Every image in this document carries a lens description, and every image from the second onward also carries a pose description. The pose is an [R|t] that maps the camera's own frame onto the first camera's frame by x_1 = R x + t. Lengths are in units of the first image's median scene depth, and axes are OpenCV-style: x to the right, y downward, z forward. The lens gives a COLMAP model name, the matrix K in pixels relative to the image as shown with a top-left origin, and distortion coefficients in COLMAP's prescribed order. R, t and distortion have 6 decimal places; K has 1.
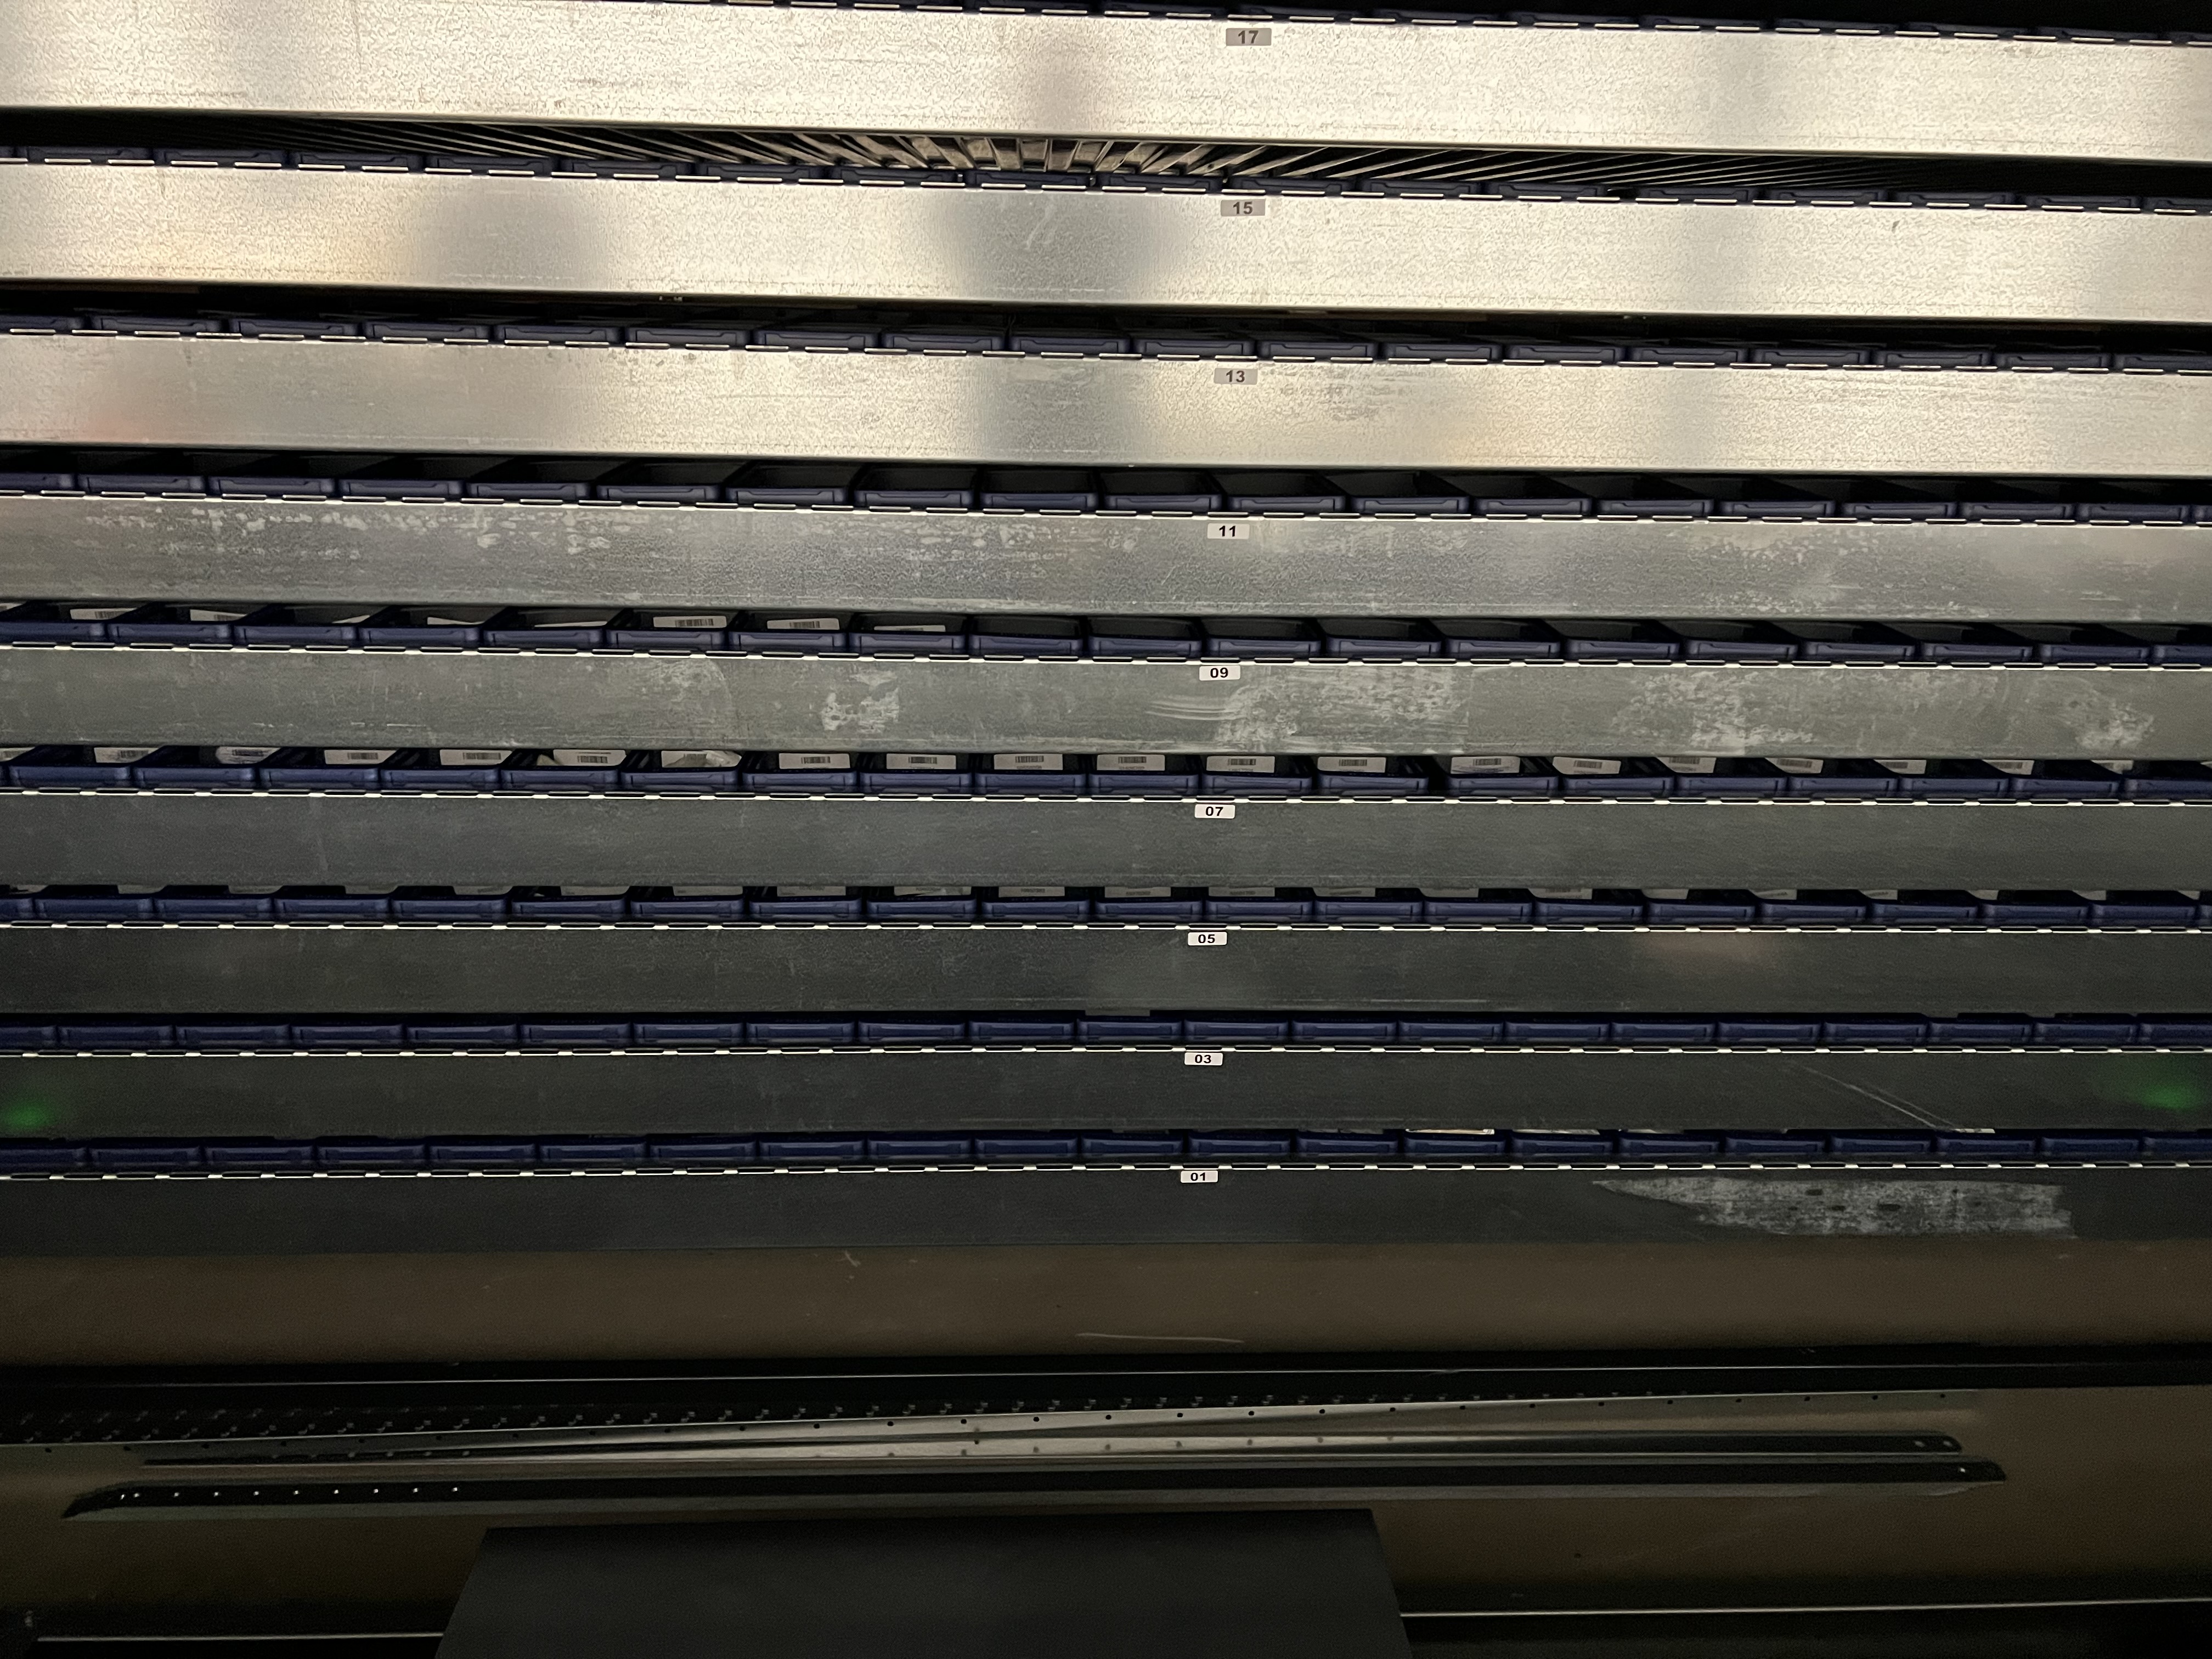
lens RADIAL K [[1702.4, 0, 1108.9], [0, 1702.4, 858.4], [0, 0, 1]] dist [0.070992, -0.104730]
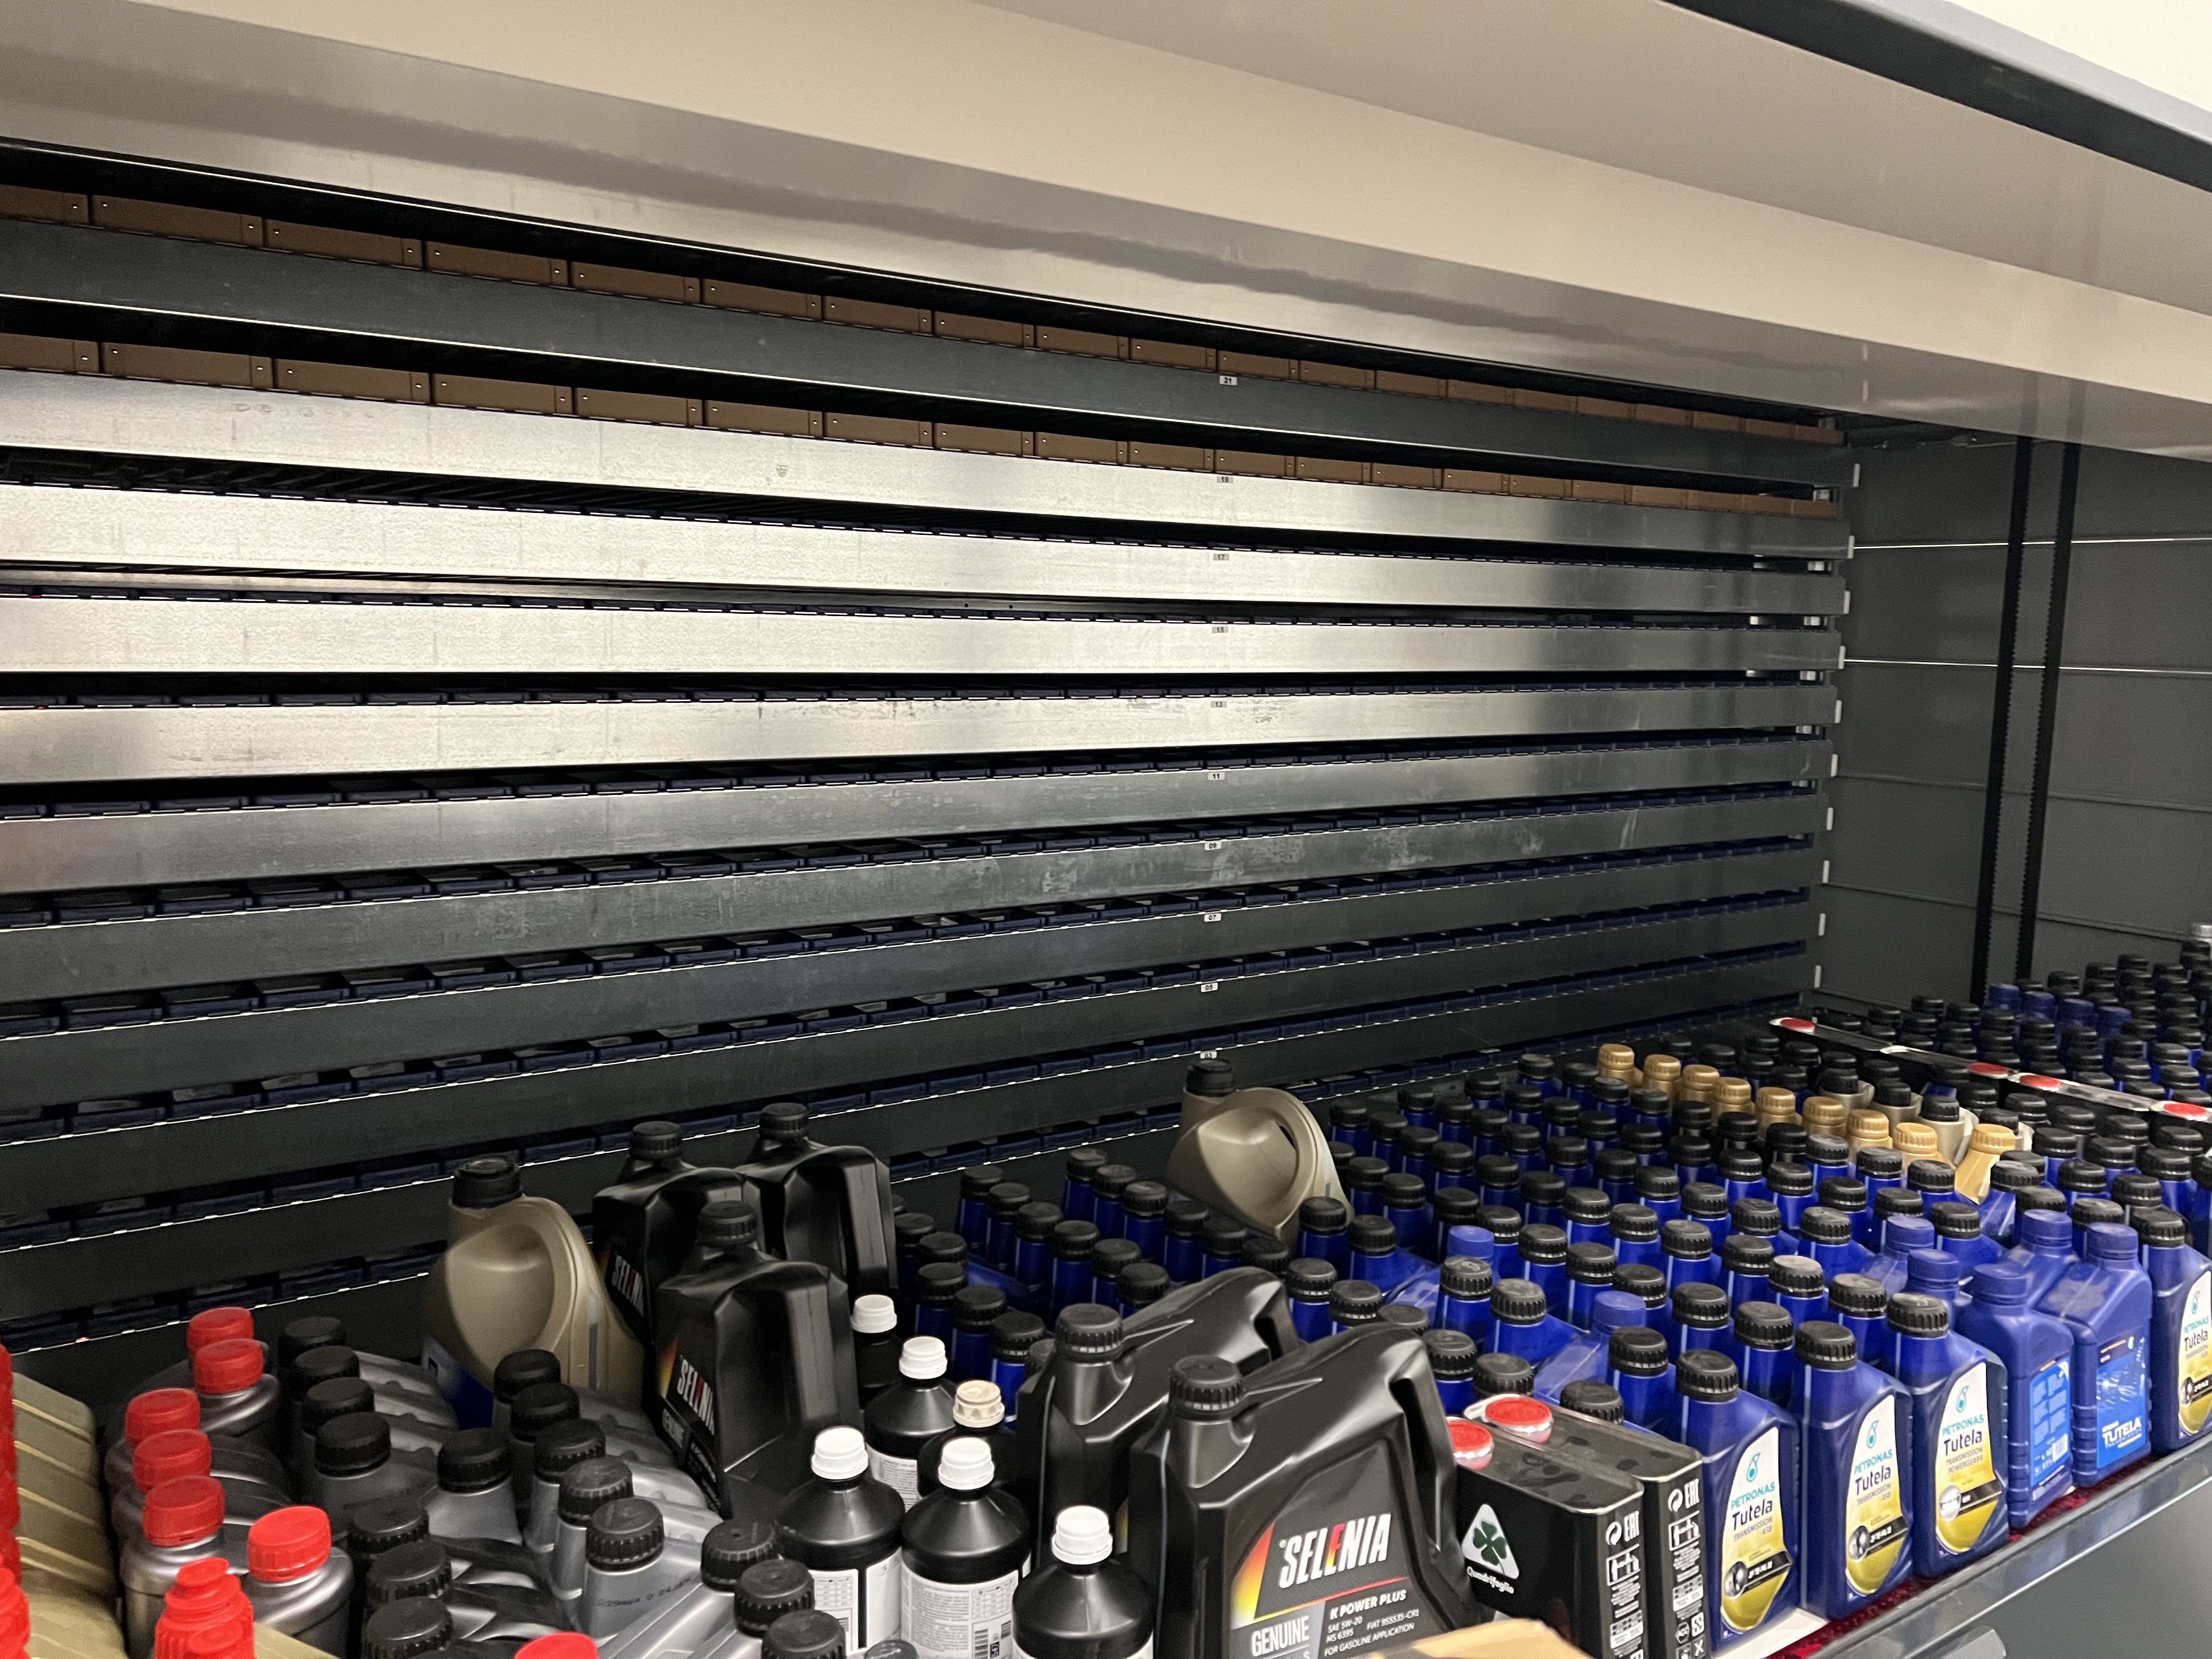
lens RADIAL K [[1702.4, 0, 1108.9], [0, 1702.4, 858.4], [0, 0, 1]] dist [0.070992, -0.104730]
pose [[0.855347, -0.079928, 0.511853, -1.069657], [0.190445, 0.967356, -0.167192, 0.218237], [-0.481781, 0.240487, 0.842647, -0.633020]]
